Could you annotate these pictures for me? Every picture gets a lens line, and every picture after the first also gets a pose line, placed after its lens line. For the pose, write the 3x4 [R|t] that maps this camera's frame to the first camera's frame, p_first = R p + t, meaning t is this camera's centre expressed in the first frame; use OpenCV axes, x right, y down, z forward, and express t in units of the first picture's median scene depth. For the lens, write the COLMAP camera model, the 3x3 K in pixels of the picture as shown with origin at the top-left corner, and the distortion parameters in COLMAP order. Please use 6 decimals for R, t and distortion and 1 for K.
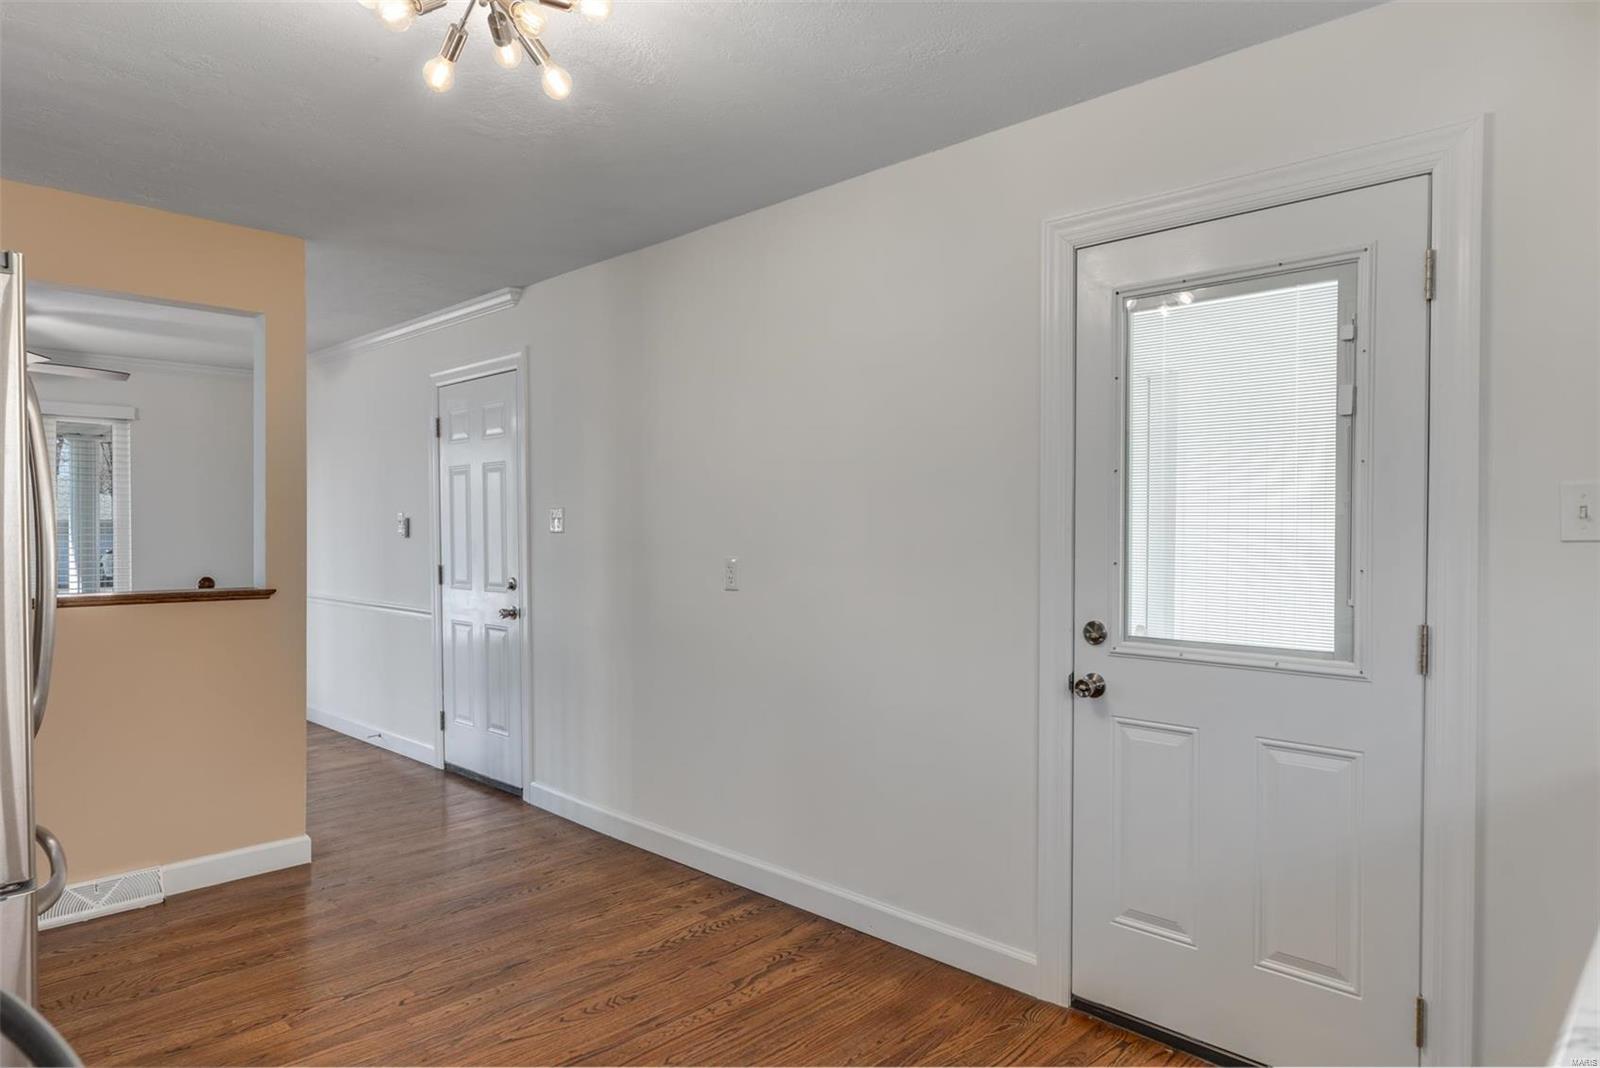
lens RADIAL K [[967.3, 0, 800.0], [0, 967.3, 534.0], [0, 0, 1]] dist [0.000149, -0.000348]
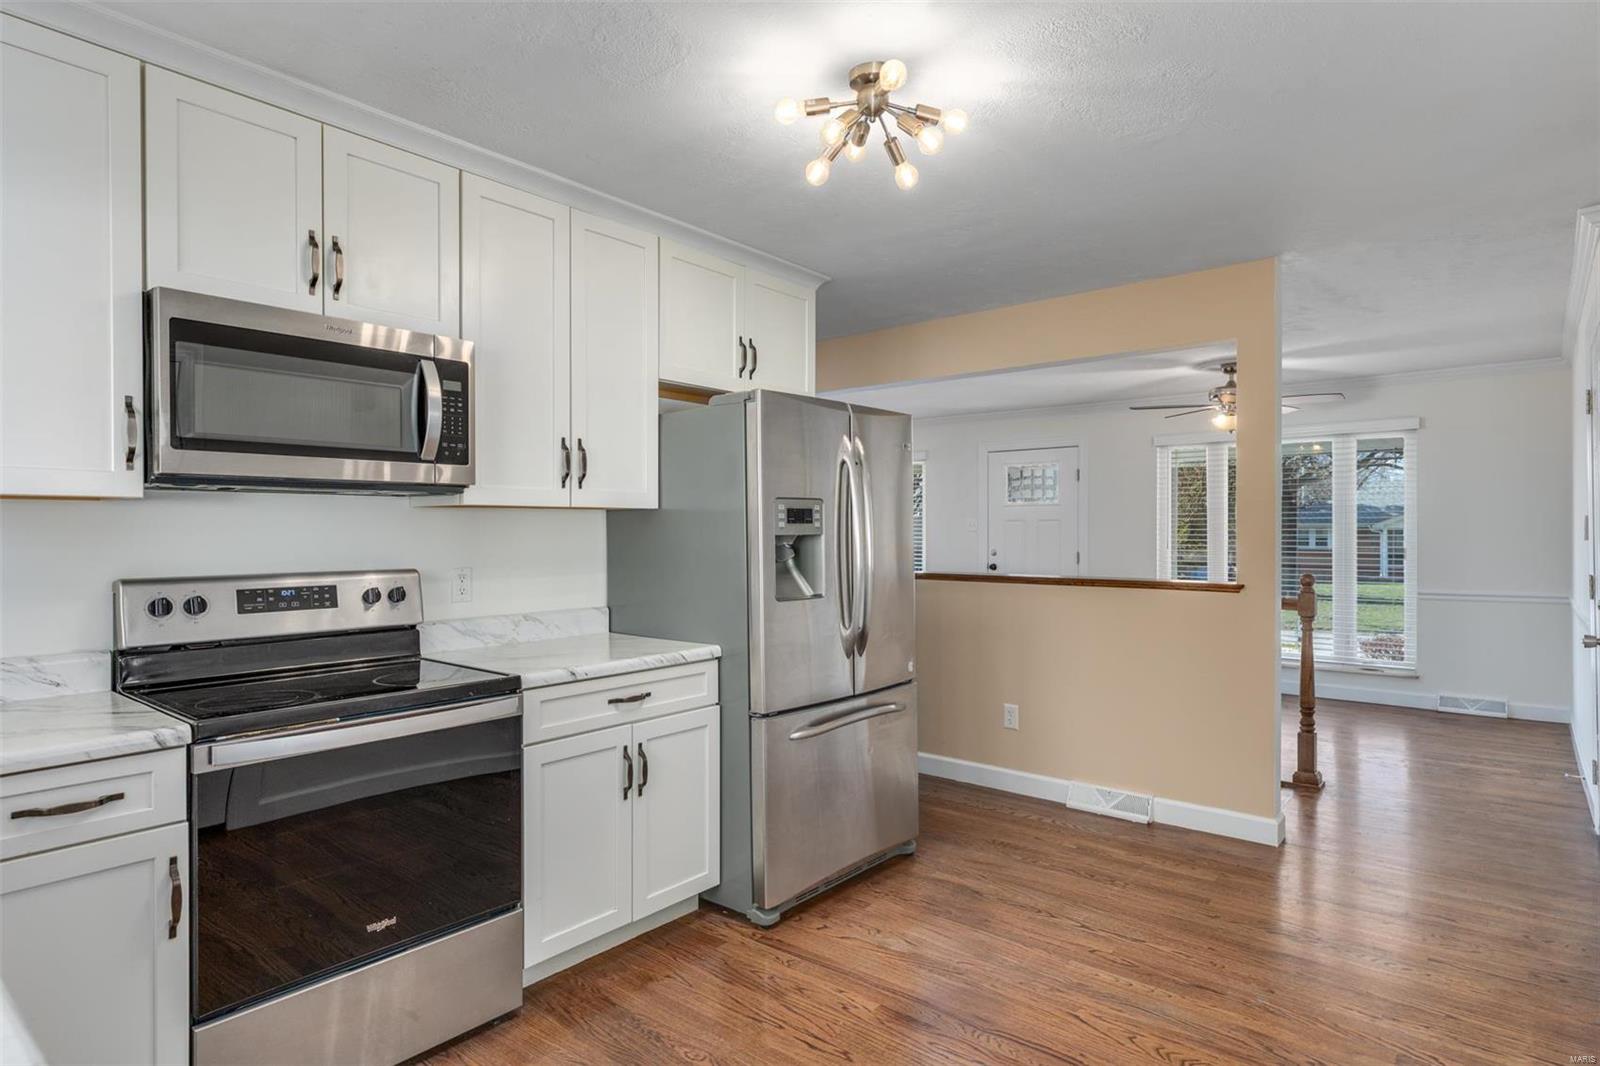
lens RADIAL K [[880.3, 0, 800.0], [0, 880.3, 533.0], [0, 0, 1]] dist [0.002616, 0.001073]
pose [[0.077023, 0.001527, -0.997028, 0.486441], [-0.003842, 0.999992, 0.001235, -0.001467], [0.997022, 0.003735, 0.077028, 0.481781]]
